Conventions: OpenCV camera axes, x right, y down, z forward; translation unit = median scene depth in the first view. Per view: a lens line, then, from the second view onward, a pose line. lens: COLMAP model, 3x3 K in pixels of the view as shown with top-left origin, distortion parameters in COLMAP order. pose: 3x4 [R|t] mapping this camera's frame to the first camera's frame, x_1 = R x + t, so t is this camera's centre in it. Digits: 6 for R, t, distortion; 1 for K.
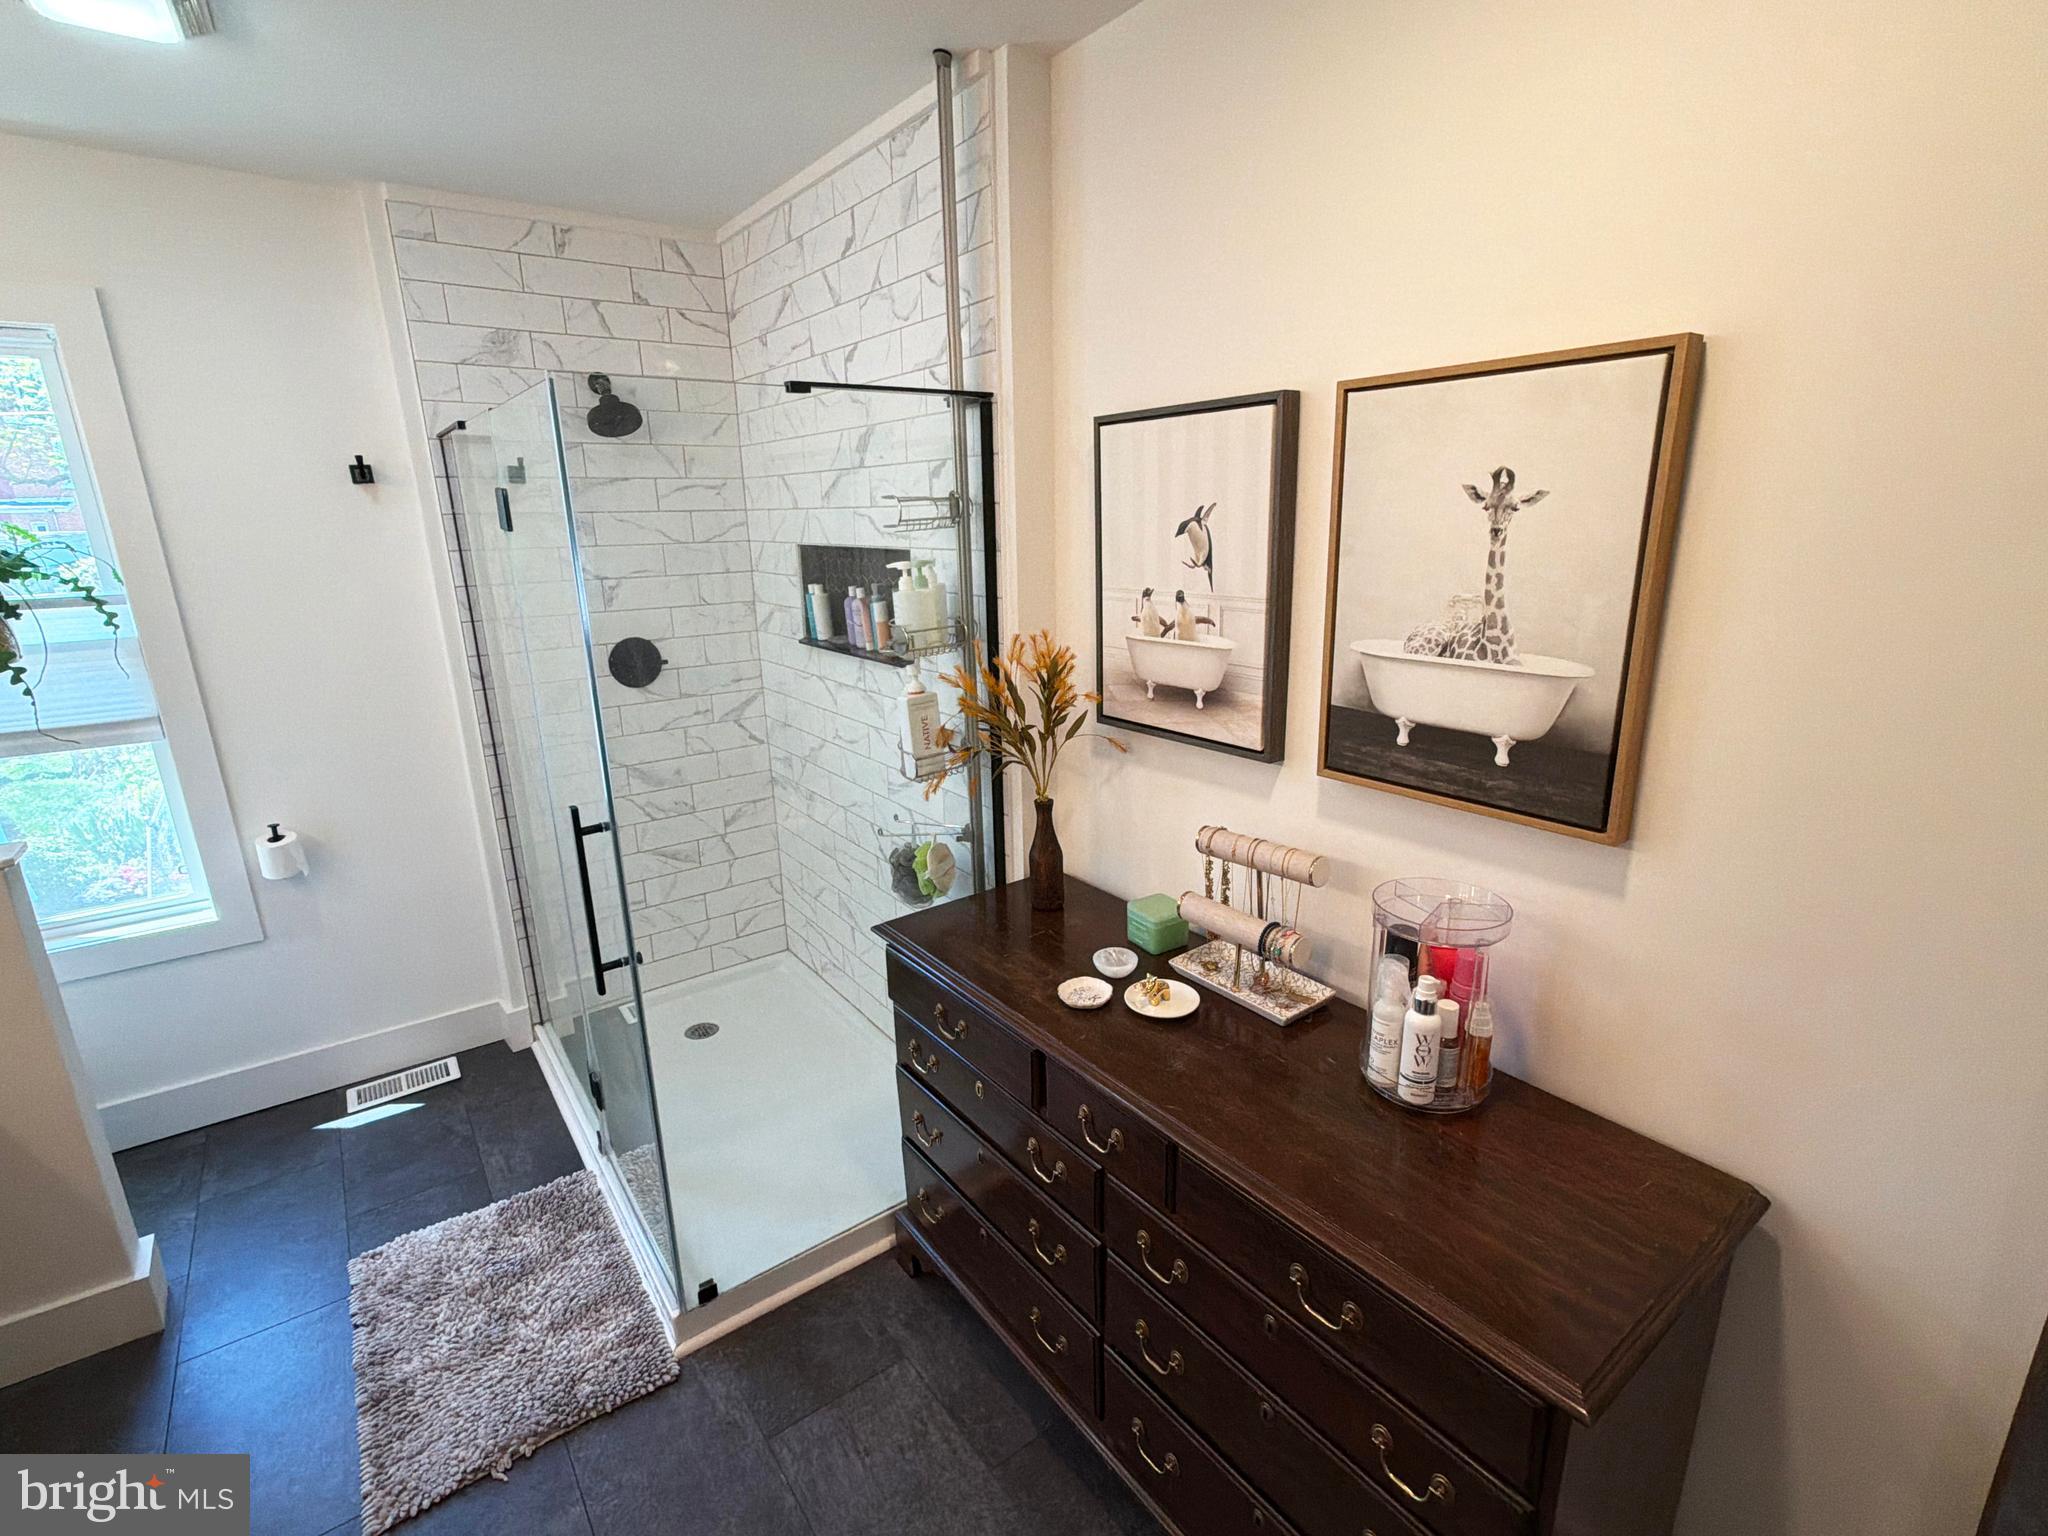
lens RADIAL K [[950.0, 0, 1024.0], [0, 950.0, 768.0], [0, 0, 1]] dist [-0.000752, -0.000085]
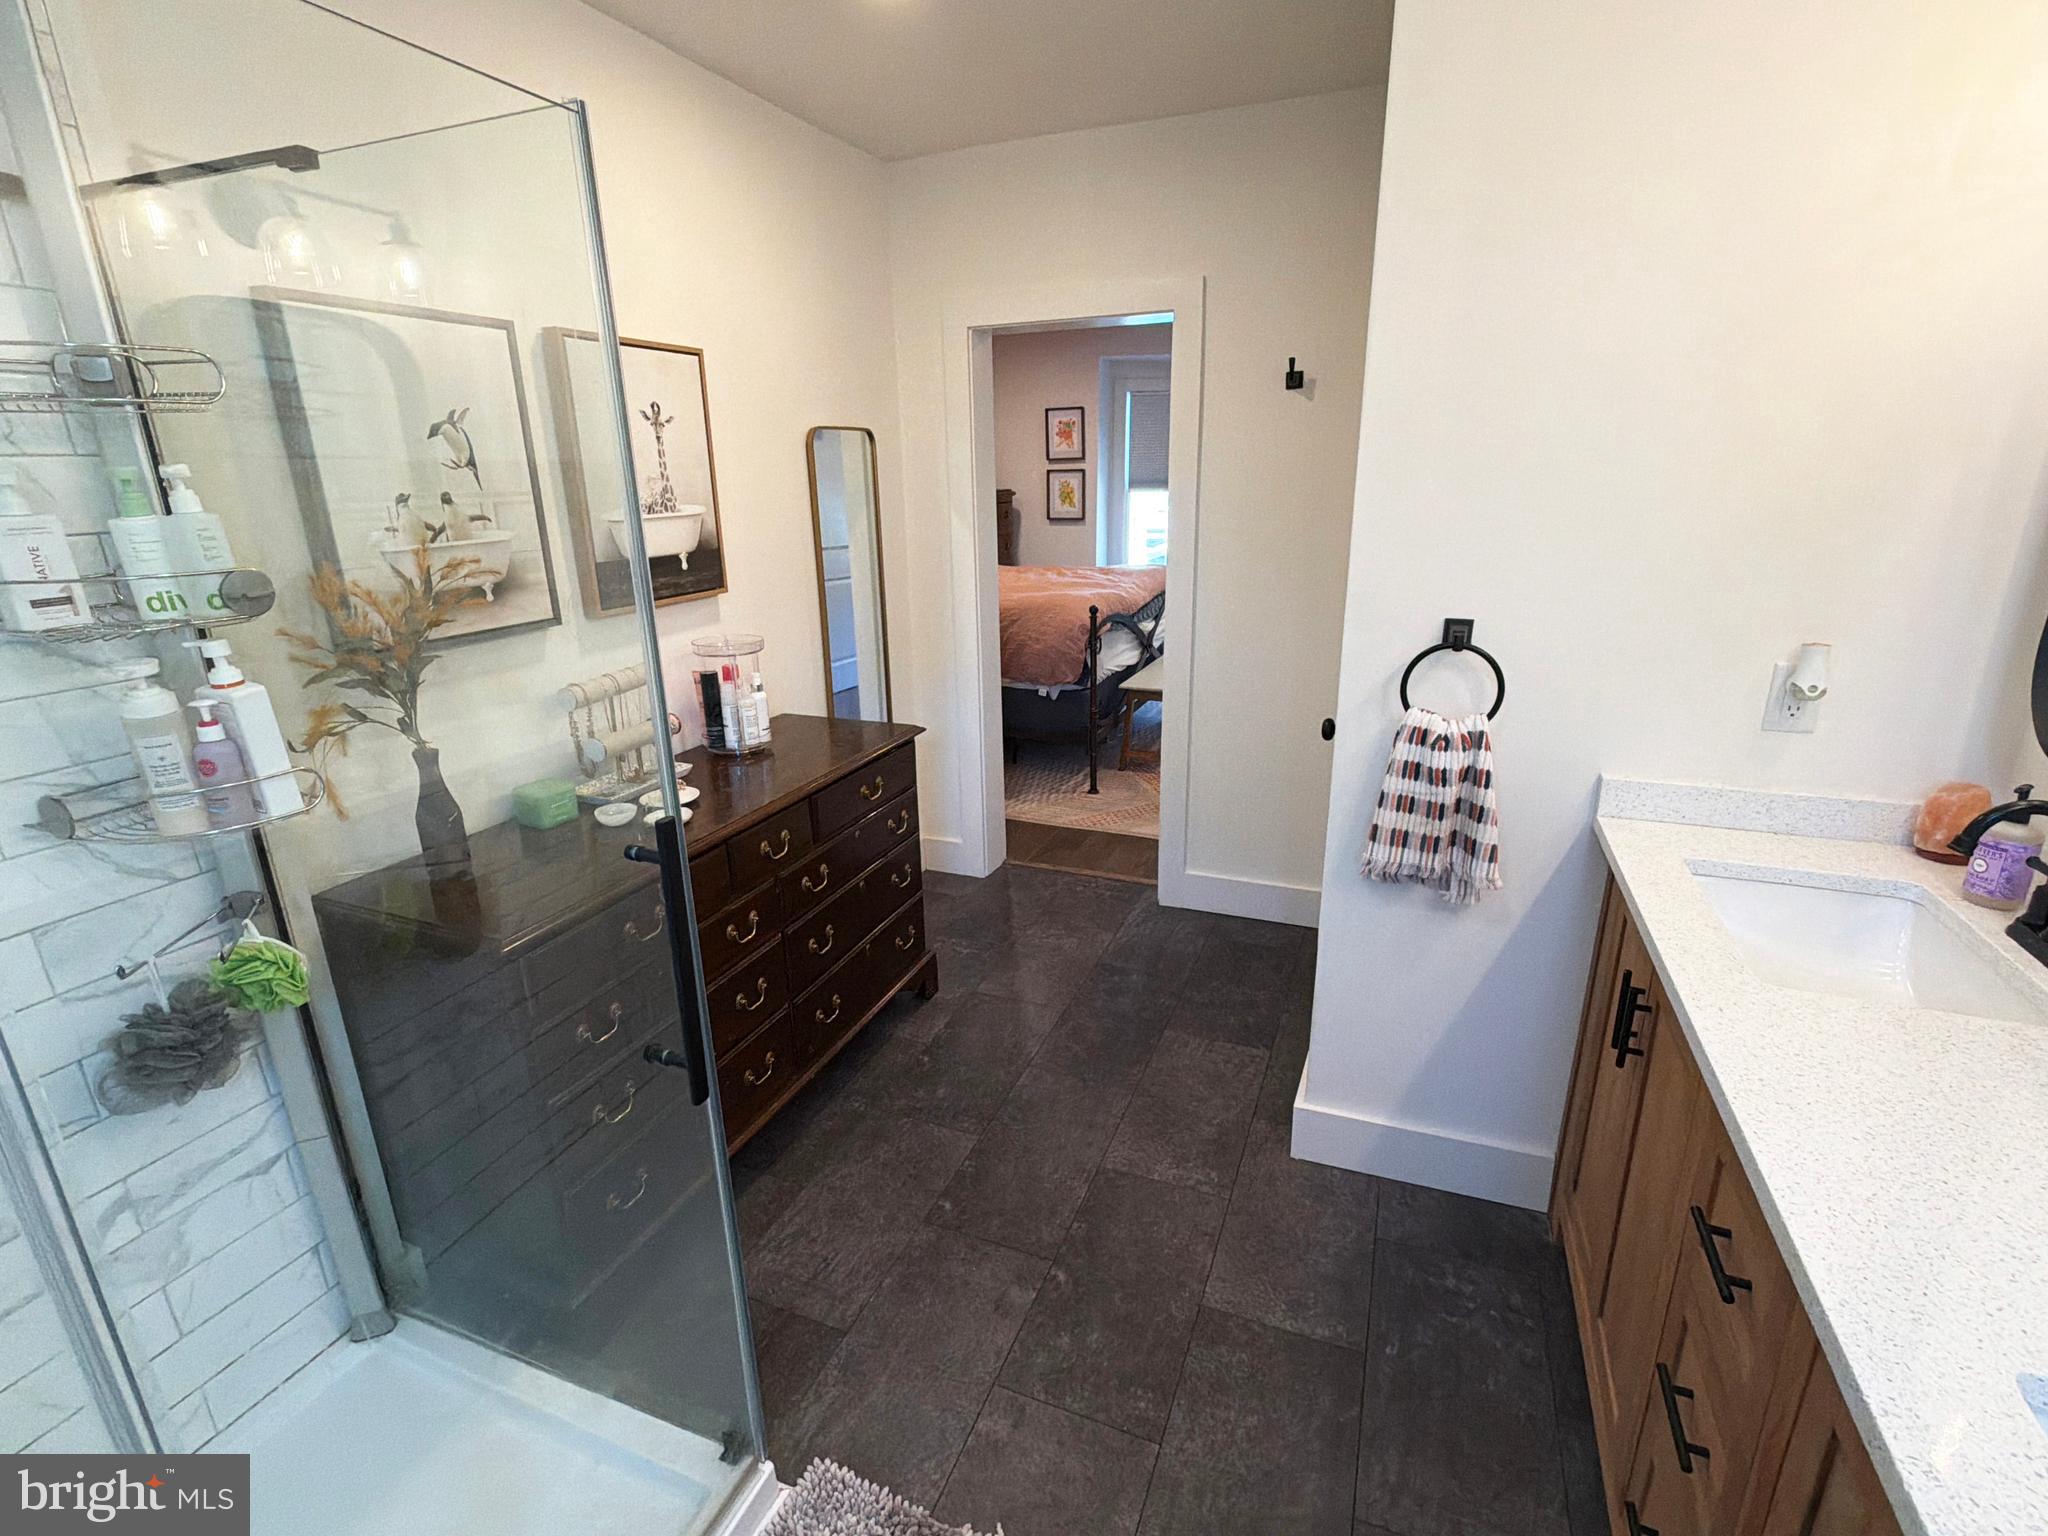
lens RADIAL K [[950.0, 0, 1024.0], [0, 950.0, 768.0], [0, 0, 1]] dist [-0.000752, -0.000085]
pose [[-0.511545, -0.228842, 0.828223, -0.771075], [0.255704, 0.879672, 0.400990, -0.125110], [-0.820328, 0.416904, -0.391476, 0.719115]]
